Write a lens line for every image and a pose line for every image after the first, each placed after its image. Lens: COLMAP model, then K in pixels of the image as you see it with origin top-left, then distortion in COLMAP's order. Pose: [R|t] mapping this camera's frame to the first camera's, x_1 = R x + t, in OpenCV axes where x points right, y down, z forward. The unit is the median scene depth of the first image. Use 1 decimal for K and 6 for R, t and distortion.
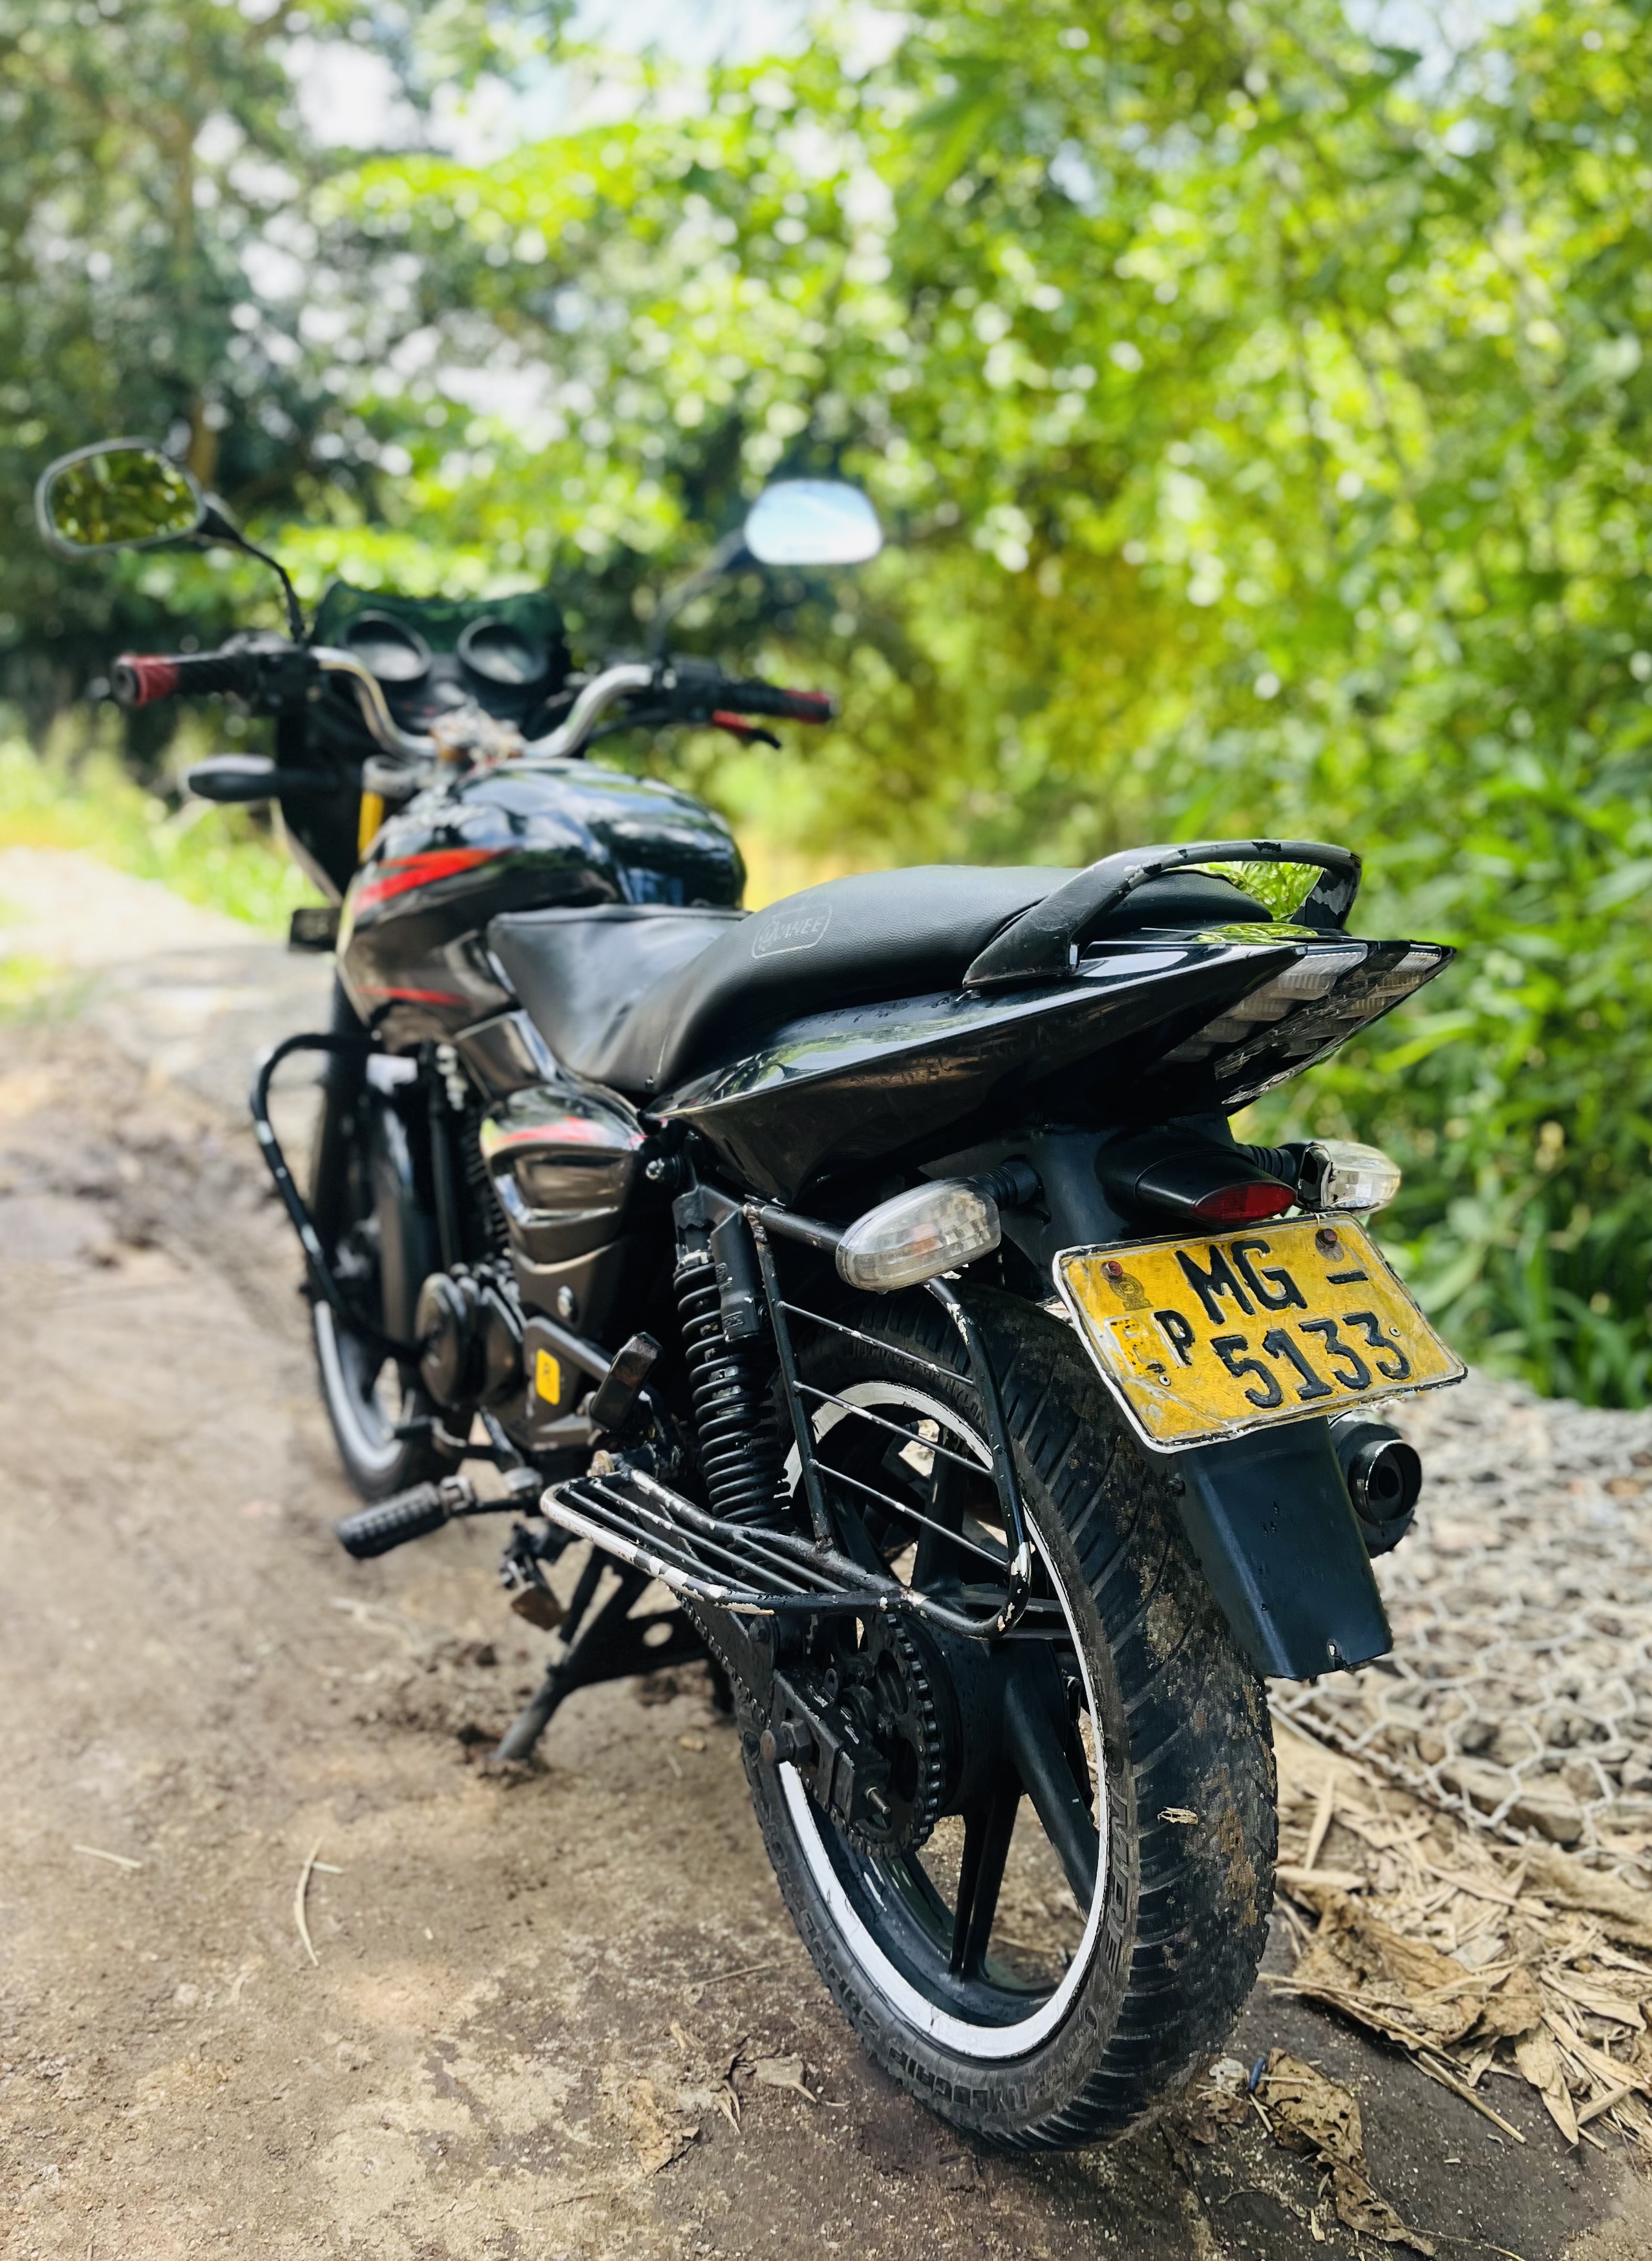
lens RADIAL K [[2032.2, 0, 826.6], [0, 2032.2, 1128.8], [0, 0, 1]] dist [0.029655, -0.016674]
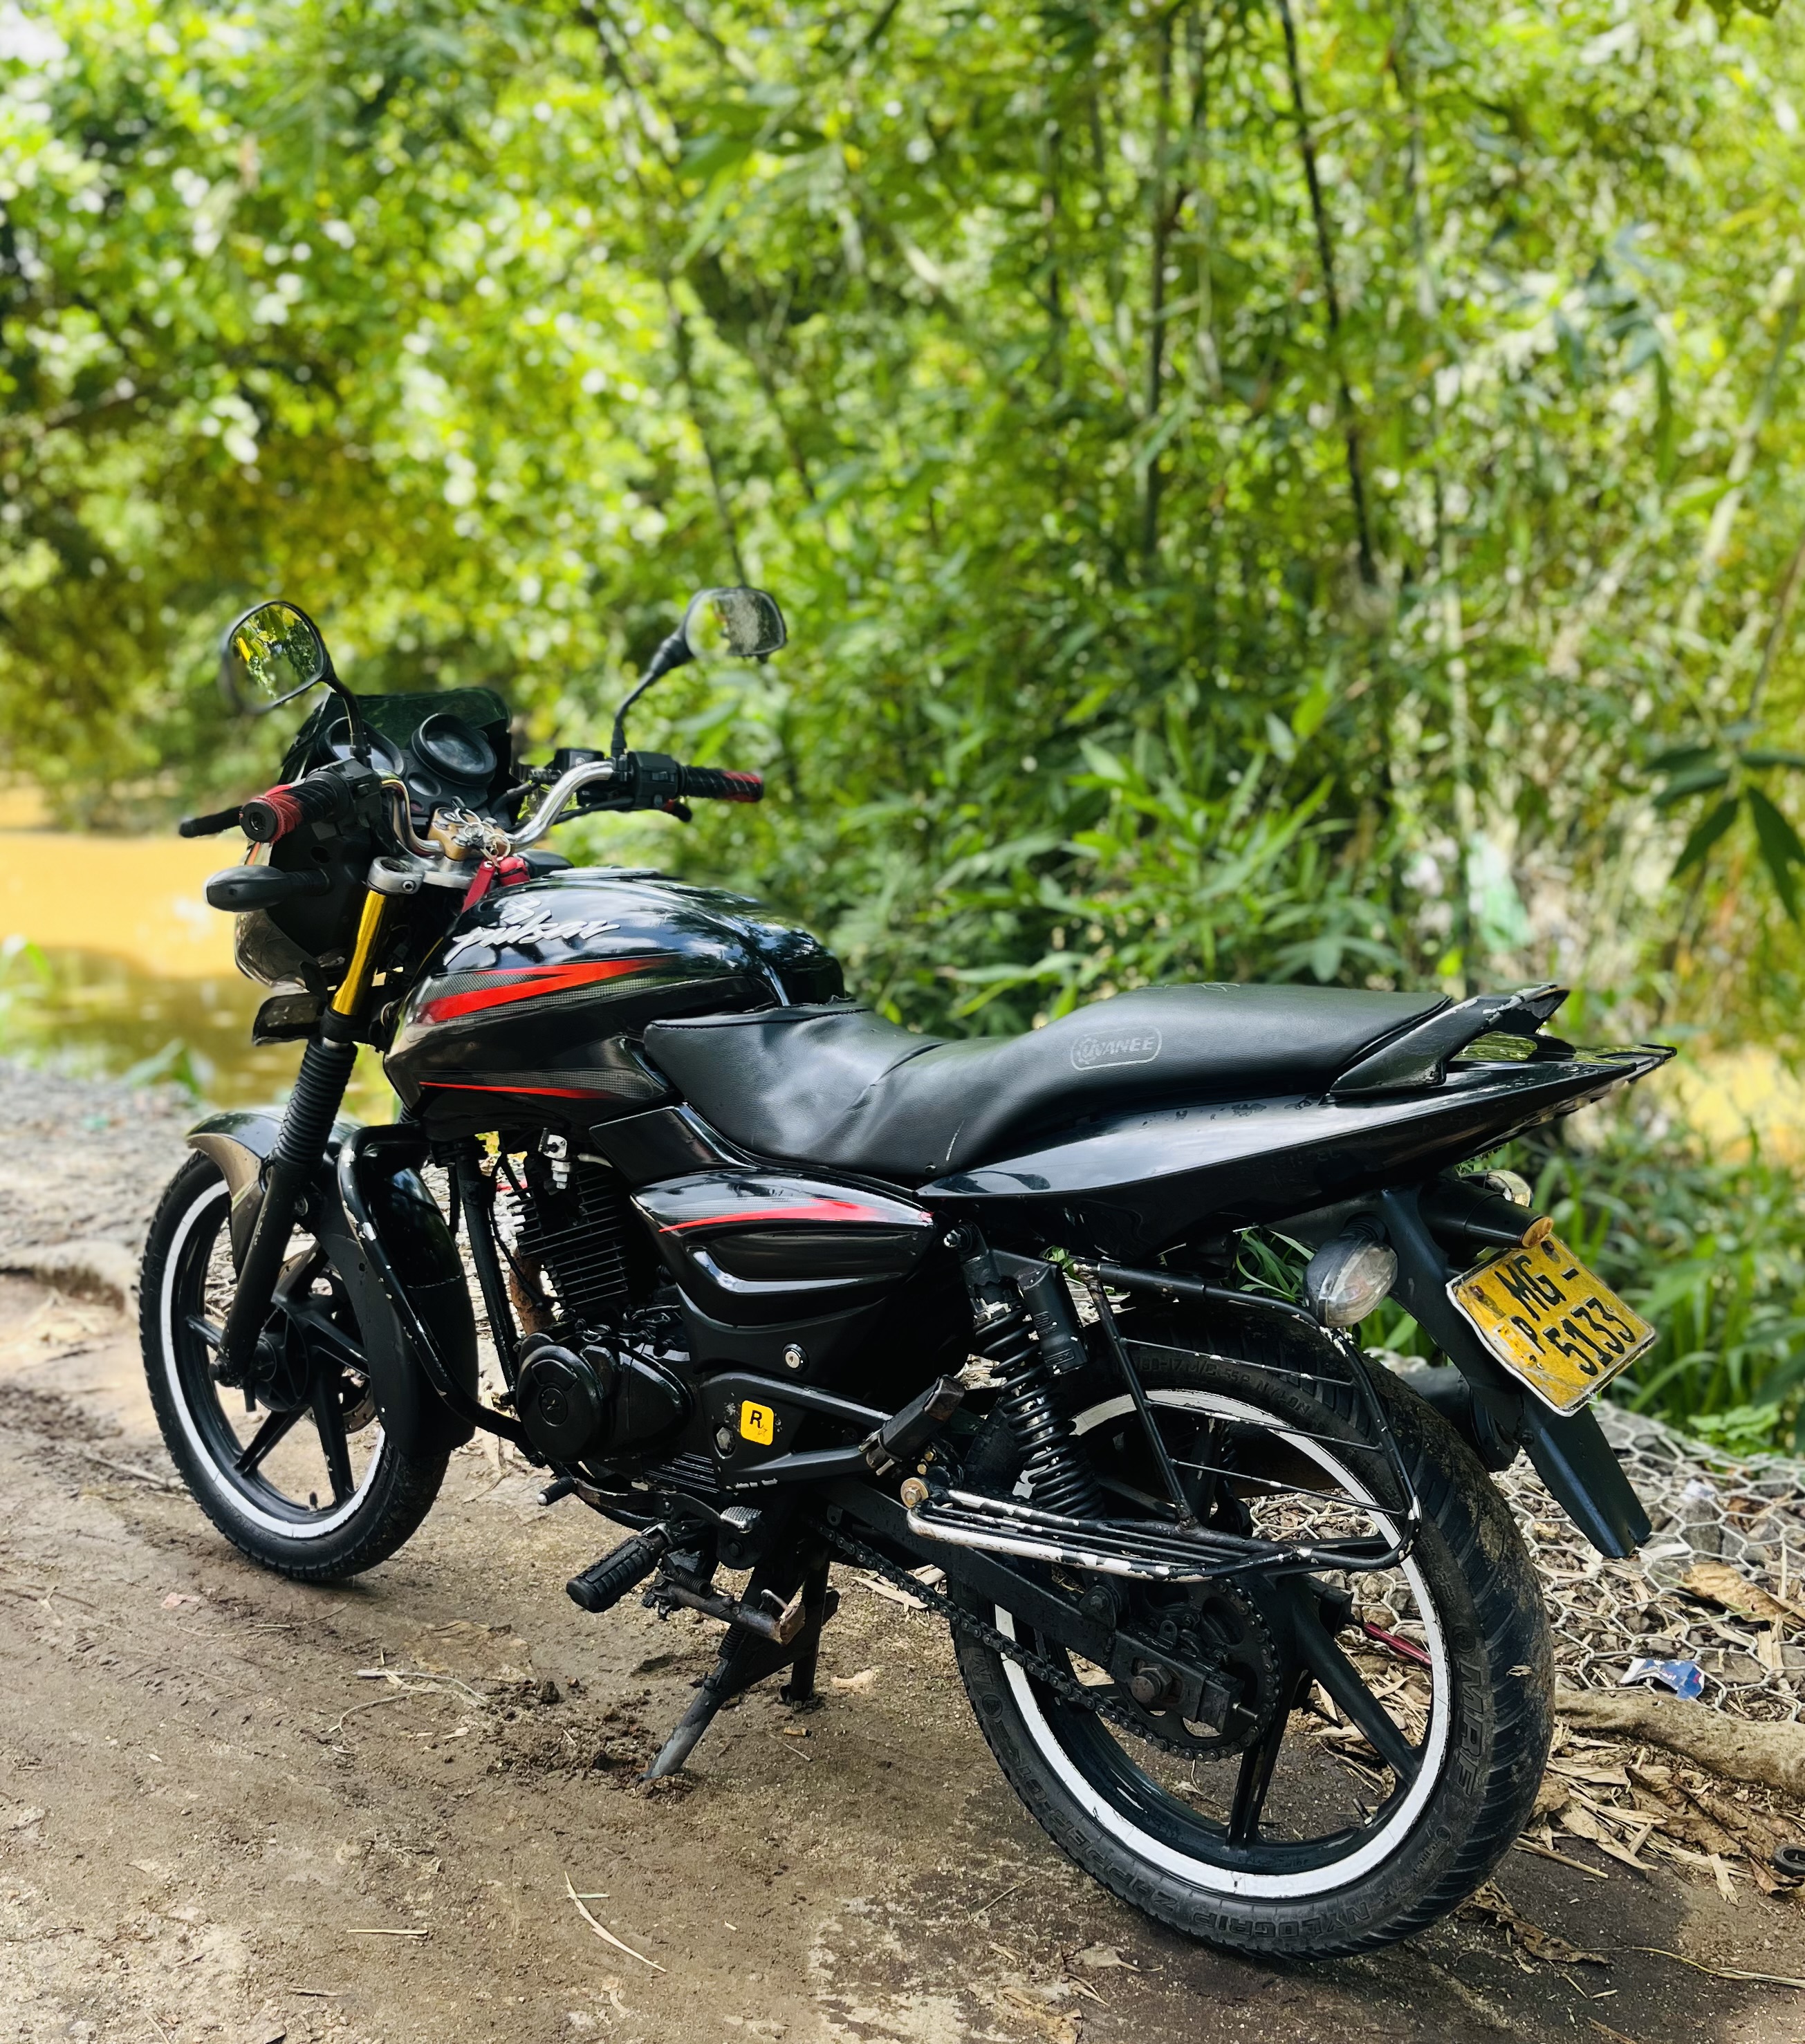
lens RADIAL K [[2171.6, 0, 902.6], [0, 2171.6, 1029.4], [0, 0, 1]] dist [0.023475, 0.000000]
pose [[0.927236, -0.075898, 0.366706, -0.573923], [0.080702, 0.996736, 0.002238, -0.110362], [-0.365679, 0.027519, 0.930334, -0.199029]]
